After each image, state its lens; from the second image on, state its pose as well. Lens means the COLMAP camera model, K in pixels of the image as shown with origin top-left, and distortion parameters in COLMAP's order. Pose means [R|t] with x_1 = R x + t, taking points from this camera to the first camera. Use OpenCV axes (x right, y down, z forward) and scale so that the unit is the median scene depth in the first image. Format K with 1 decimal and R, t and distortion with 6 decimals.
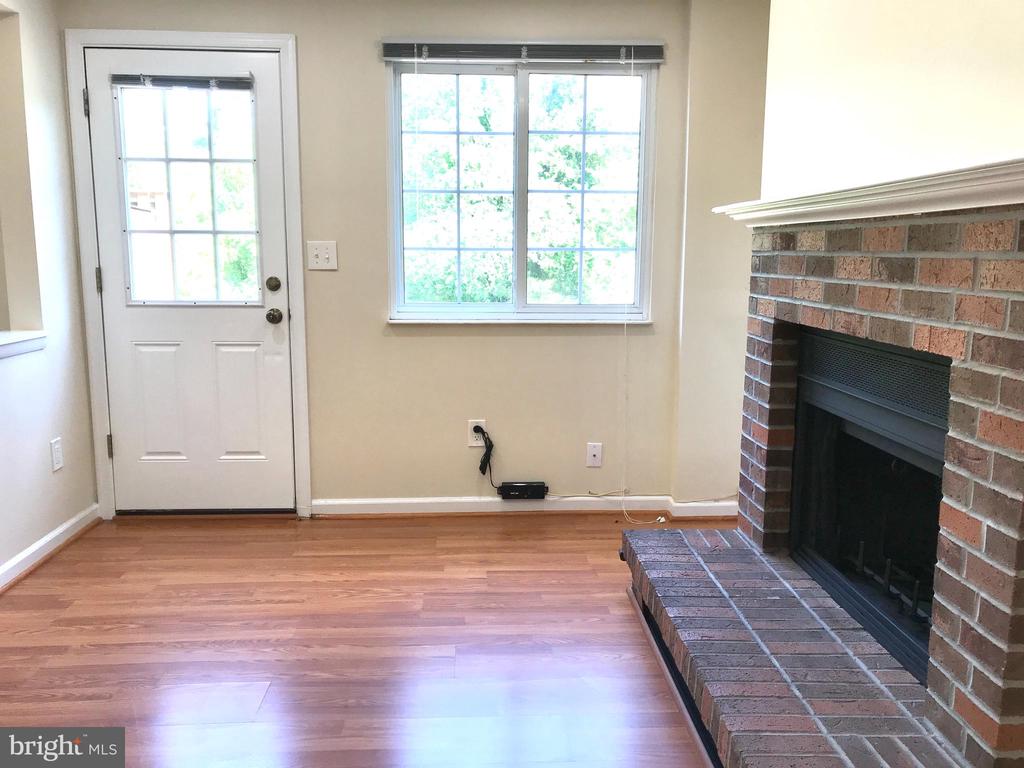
lens RADIAL K [[840.8, 0, 513.6], [0, 840.8, 380.9], [0, 0, 1]] dist [0.035429, -0.029260]
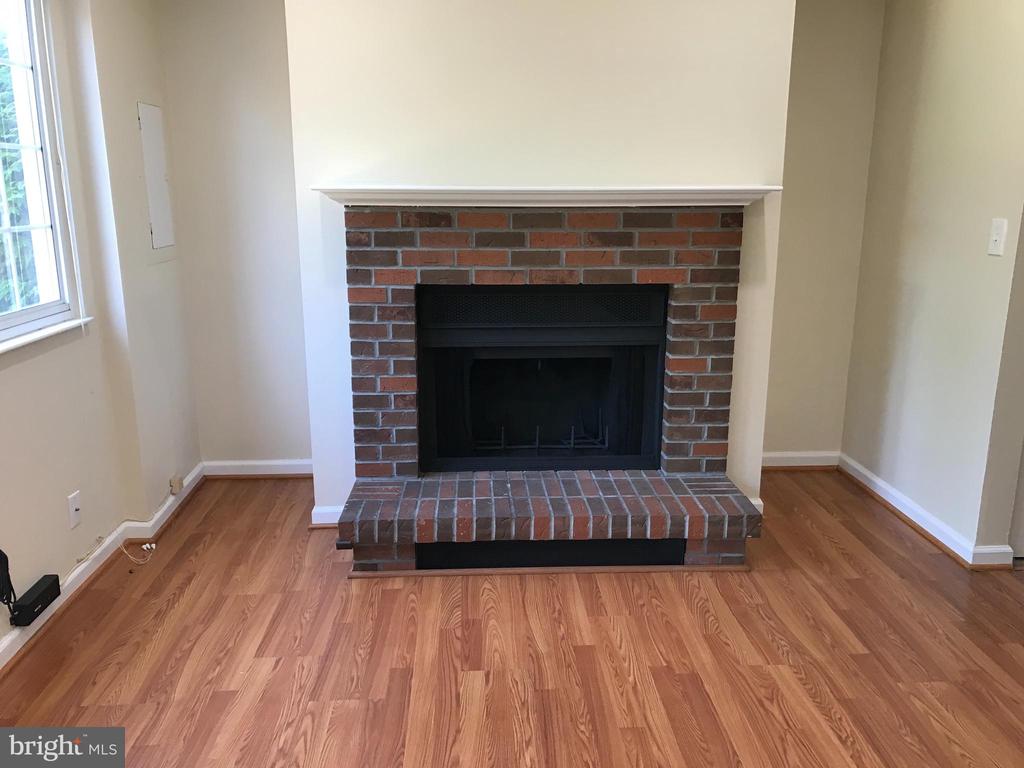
lens RADIAL K [[840.8, 0, 511.1], [0, 840.8, 381.6], [0, 0, 1]] dist [0.035429, -0.029260]
pose [[-0.002815, -0.235697, 0.971823, -0.877588], [0.148862, 0.960899, 0.233479, -0.199231], [-0.988854, 0.145325, 0.032381, 0.844044]]
